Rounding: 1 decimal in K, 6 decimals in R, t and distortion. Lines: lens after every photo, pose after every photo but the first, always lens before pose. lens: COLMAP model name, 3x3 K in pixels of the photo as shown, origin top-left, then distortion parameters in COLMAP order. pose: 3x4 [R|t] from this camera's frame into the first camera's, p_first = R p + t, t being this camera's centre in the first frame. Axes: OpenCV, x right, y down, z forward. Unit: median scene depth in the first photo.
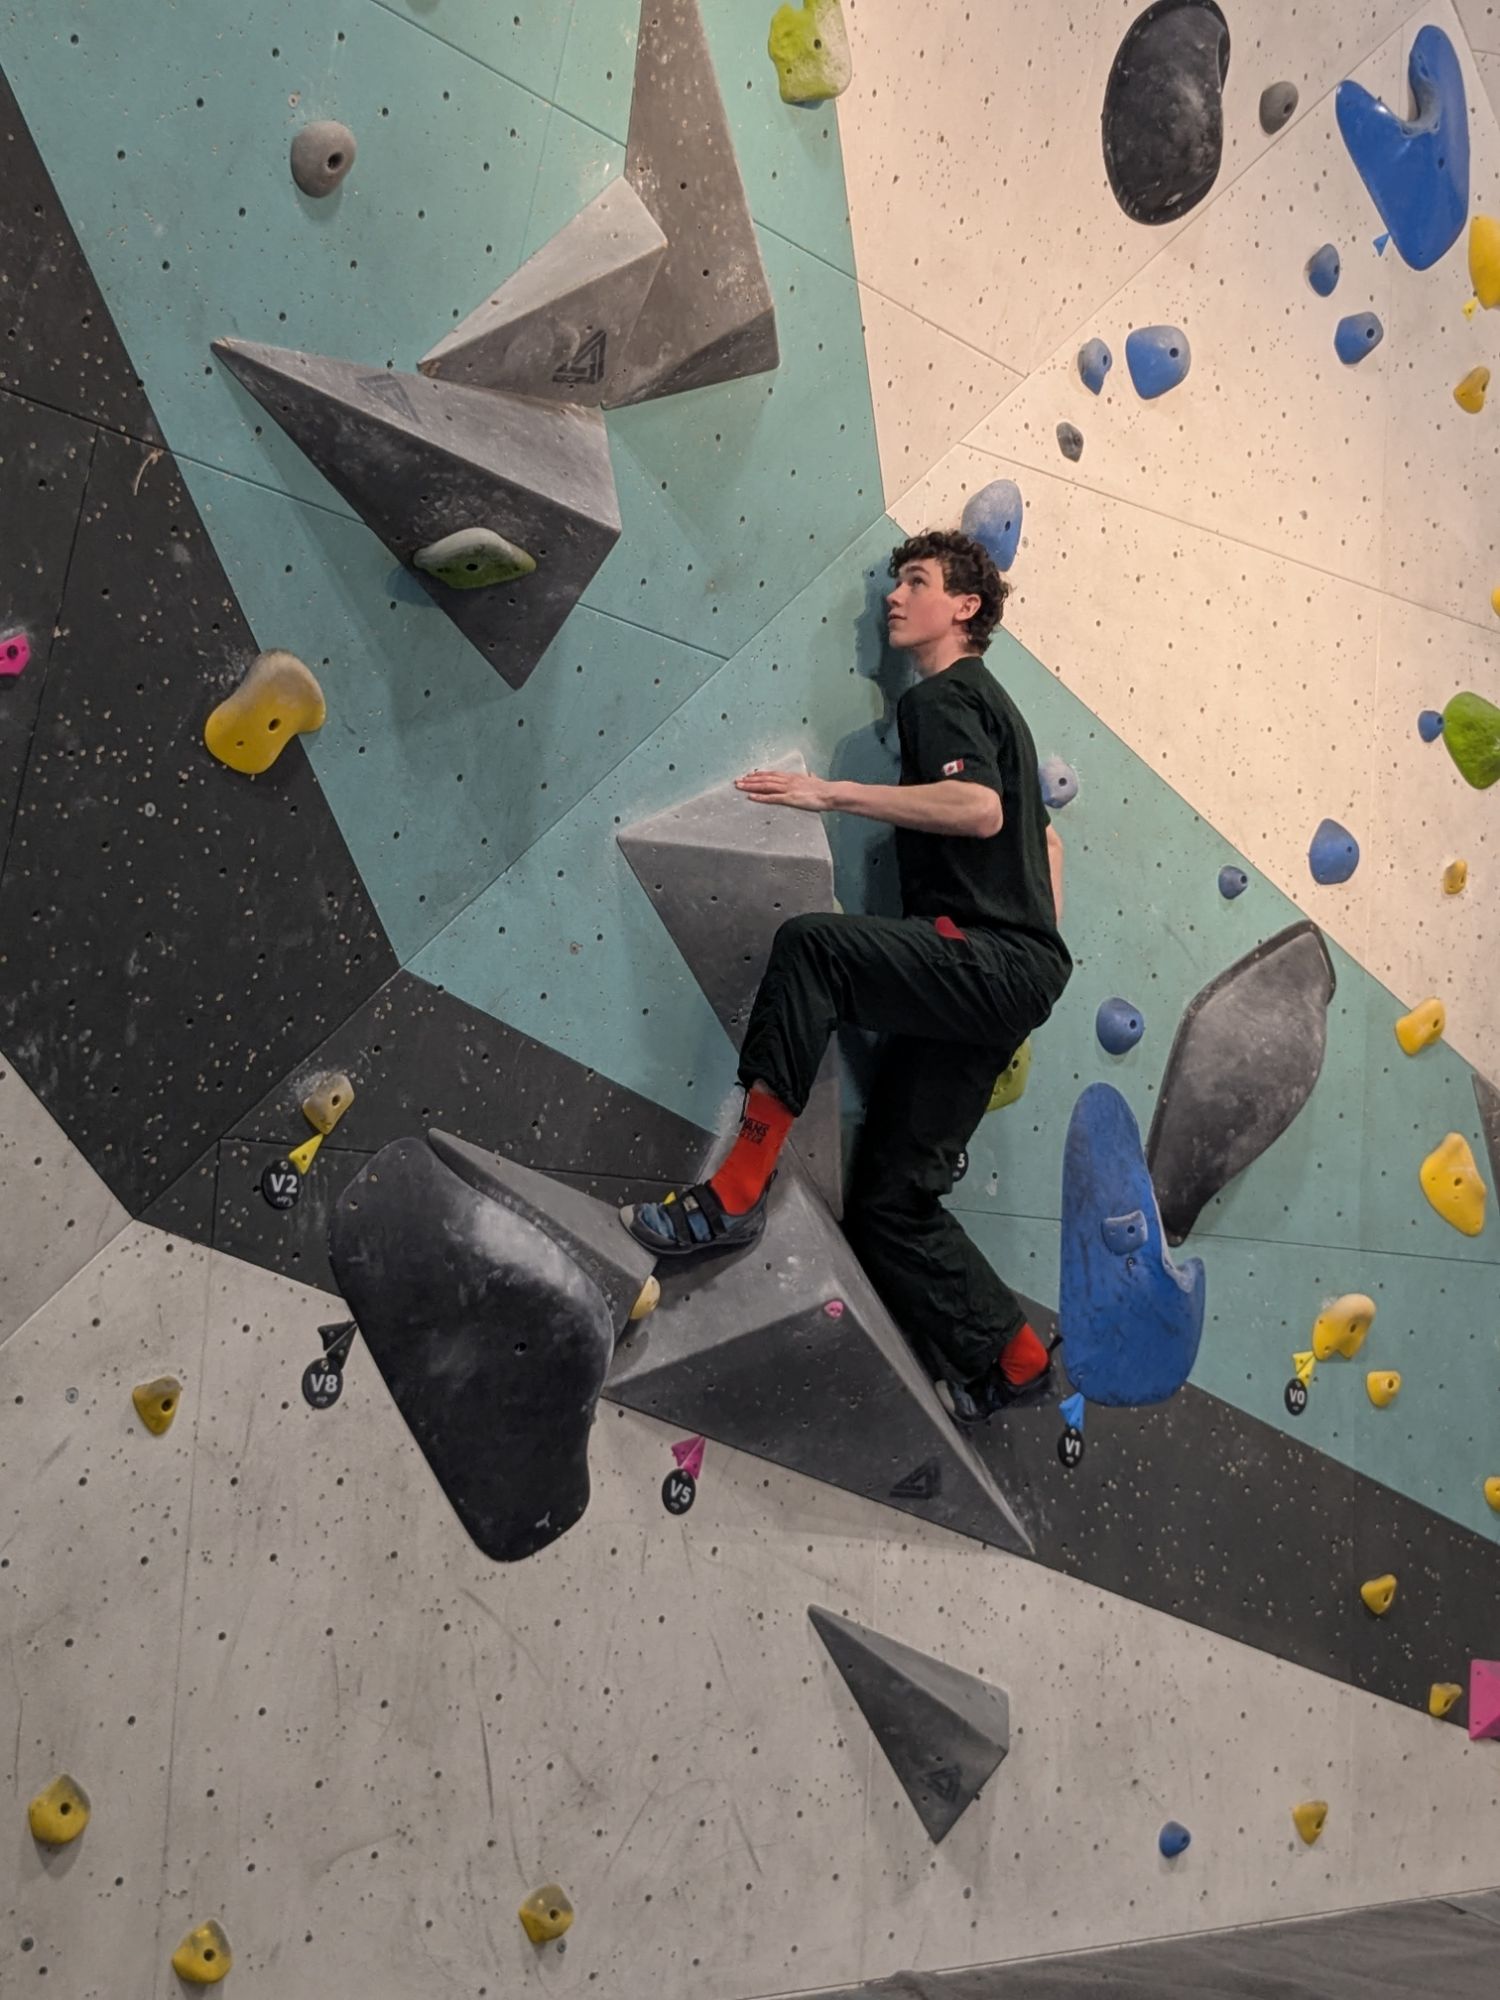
lens RADIAL K [[1609.1, 0, 750.0], [0, 1609.1, 1000.0], [0, 0, 1]] dist [0.058910, -0.058829]
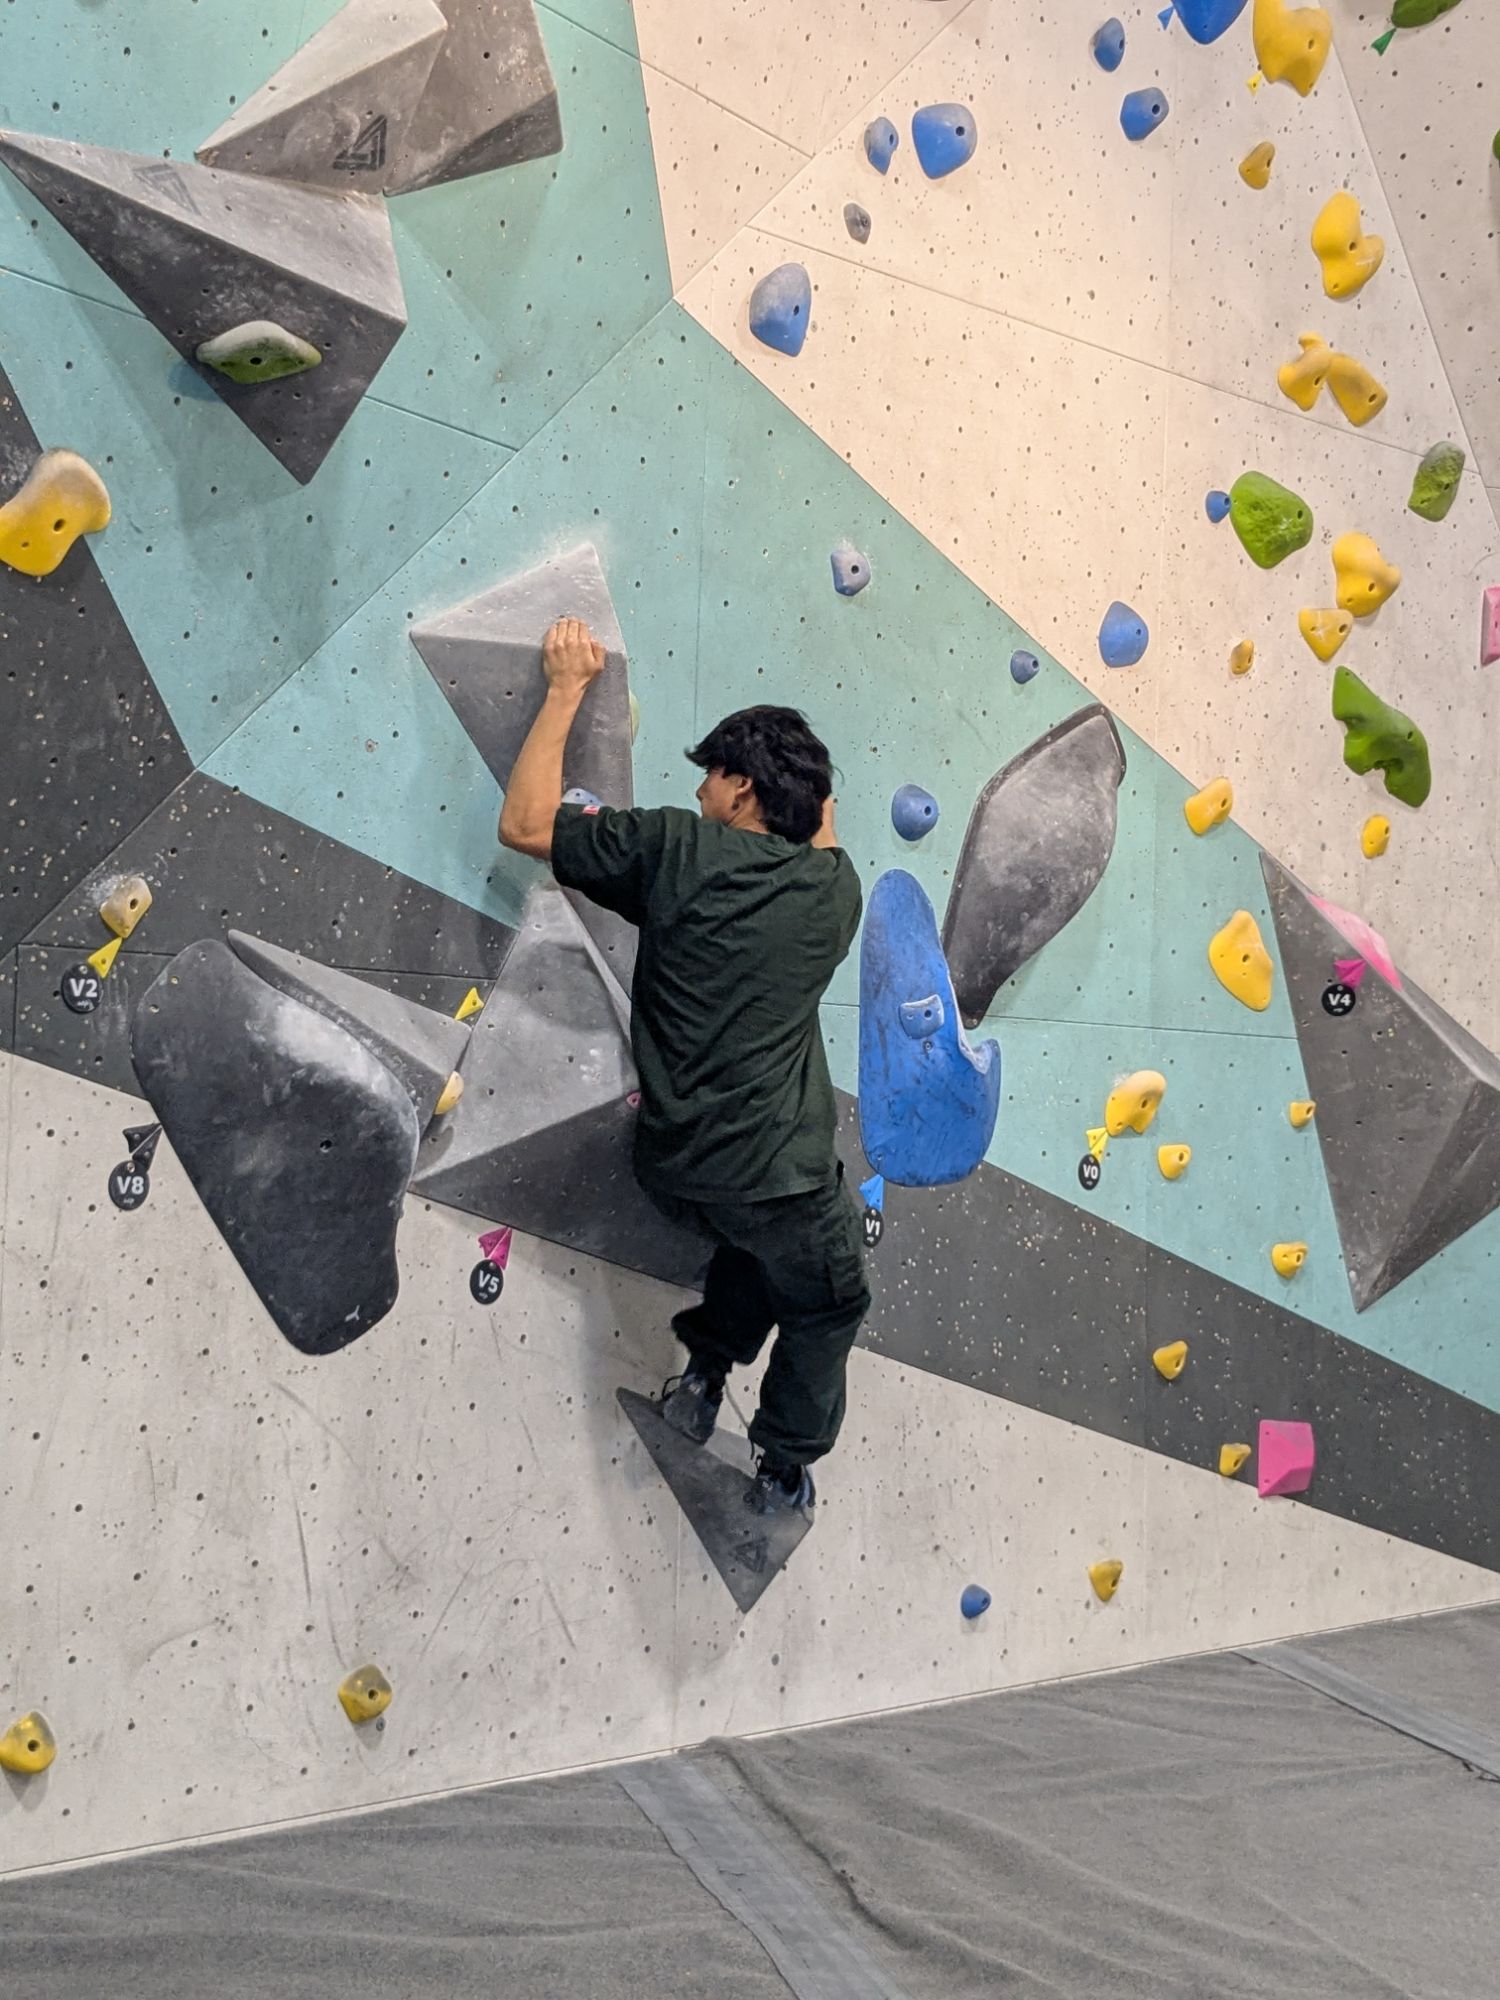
lens RADIAL K [[1609.1, 0, 750.0], [0, 1609.1, 1000.0], [0, 0, 1]] dist [0.058910, -0.058829]
pose [[0.999653, -0.020732, 0.016235, 0.106999], [0.020210, 0.999294, 0.031681, 0.098305], [-0.016880, -0.031342, 0.999366, -0.006894]]
